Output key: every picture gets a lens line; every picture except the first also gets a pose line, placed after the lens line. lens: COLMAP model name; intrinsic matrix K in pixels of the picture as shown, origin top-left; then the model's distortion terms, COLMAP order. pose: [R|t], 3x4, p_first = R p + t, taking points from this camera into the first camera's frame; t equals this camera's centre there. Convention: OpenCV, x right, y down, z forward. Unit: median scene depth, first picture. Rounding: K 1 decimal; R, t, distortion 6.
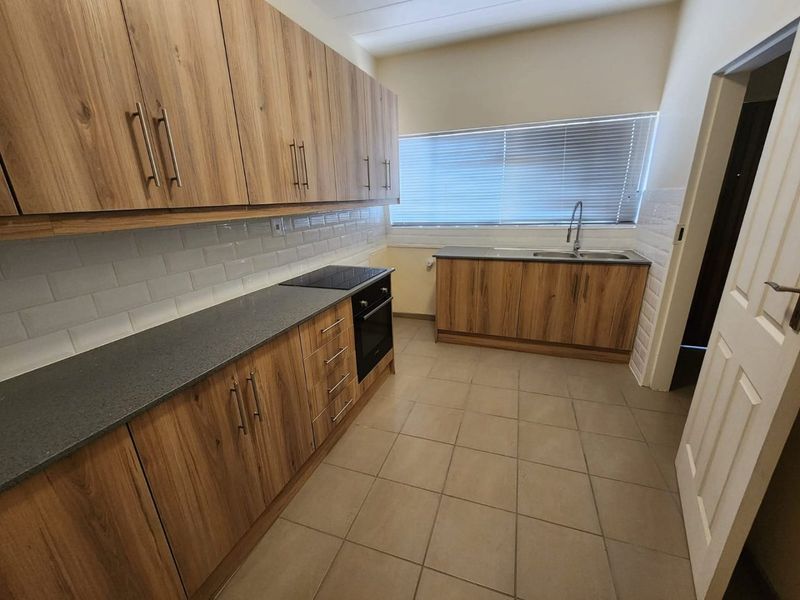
lens RADIAL K [[331.6, 0, 400.0], [0, 331.6, 300.0], [0, 0, 1]] dist [-0.000061, -0.000103]
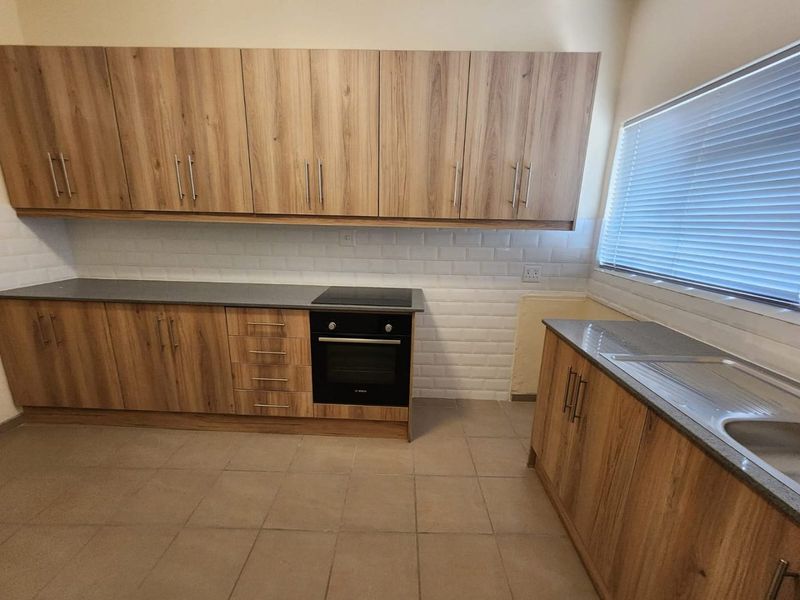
lens RADIAL K [[331.6, 0, 400.0], [0, 331.6, 300.0], [0, 0, 1]] dist [-0.000061, -0.000103]
pose [[0.322561, 0.258293, -0.910626, 1.064565], [-0.314916, 0.936528, 0.154091, -0.356448], [0.892627, 0.237067, 0.383428, 1.110203]]
